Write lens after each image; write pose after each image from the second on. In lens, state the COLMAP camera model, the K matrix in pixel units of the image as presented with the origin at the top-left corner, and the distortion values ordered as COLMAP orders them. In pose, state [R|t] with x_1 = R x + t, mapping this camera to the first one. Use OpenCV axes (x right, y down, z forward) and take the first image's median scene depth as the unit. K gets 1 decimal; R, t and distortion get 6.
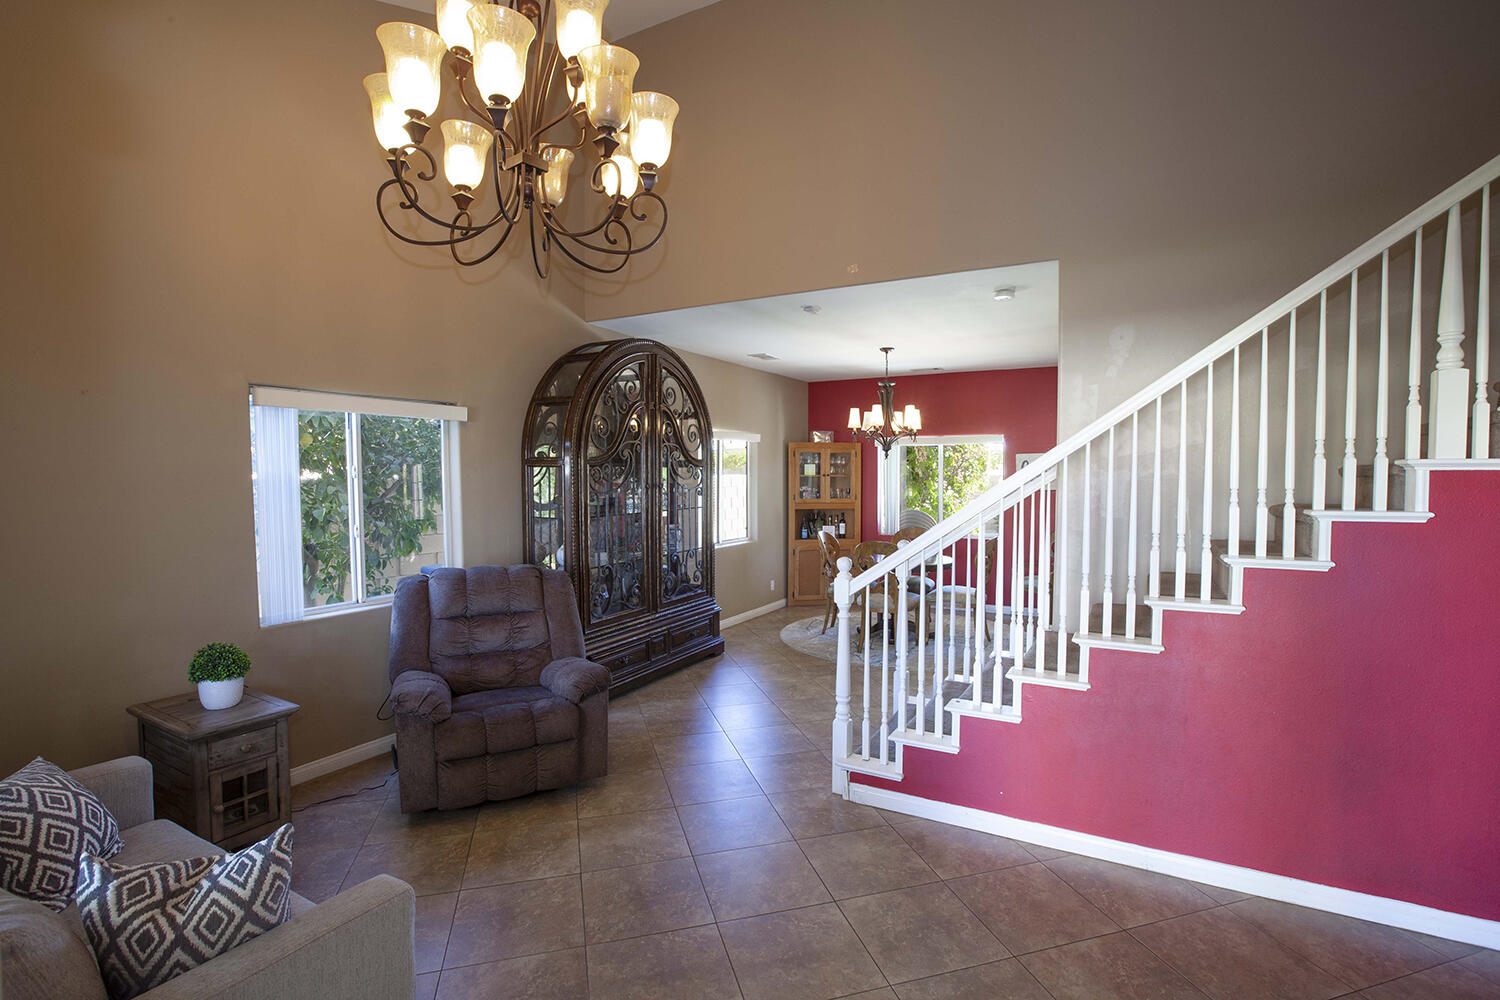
lens RADIAL K [[684.4, 0, 751.4], [0, 684.4, 501.9], [0, 0, 1]] dist [-0.036122, 0.004147]
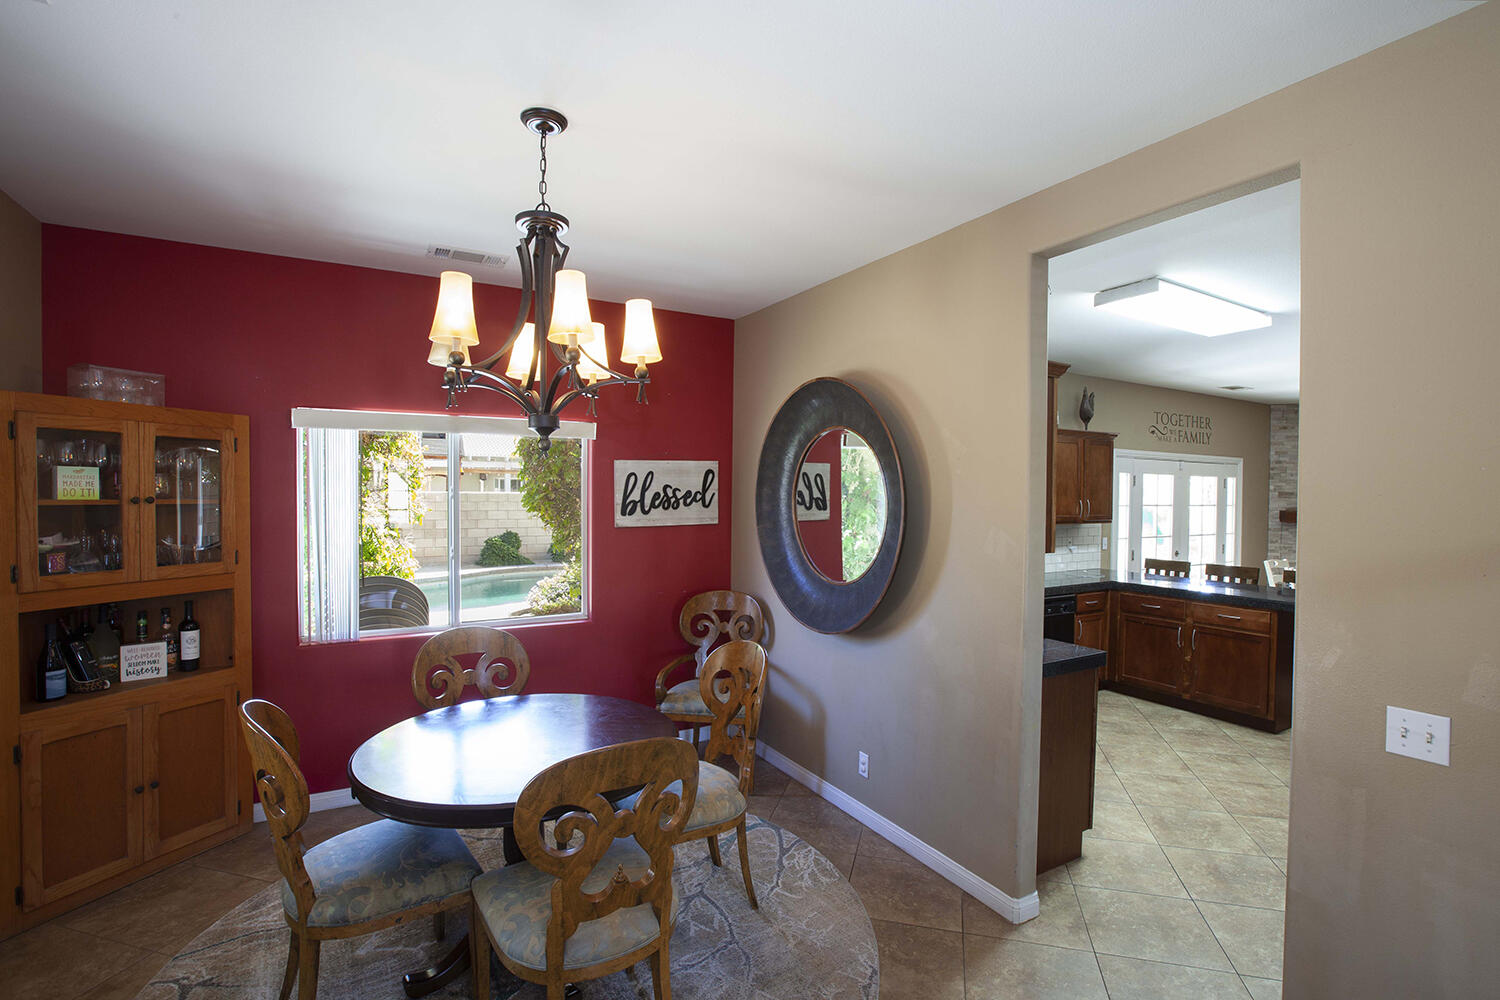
lens RADIAL K [[684.4, 0, 752.5], [0, 684.4, 499.3], [0, 0, 1]] dist [-0.036122, 0.004147]
pose [[0.506202, -0.003570, 0.862407, -0.022394], [0.028747, 0.999506, -0.012735, -0.026241], [-0.861935, 0.031238, 0.506055, 0.565775]]
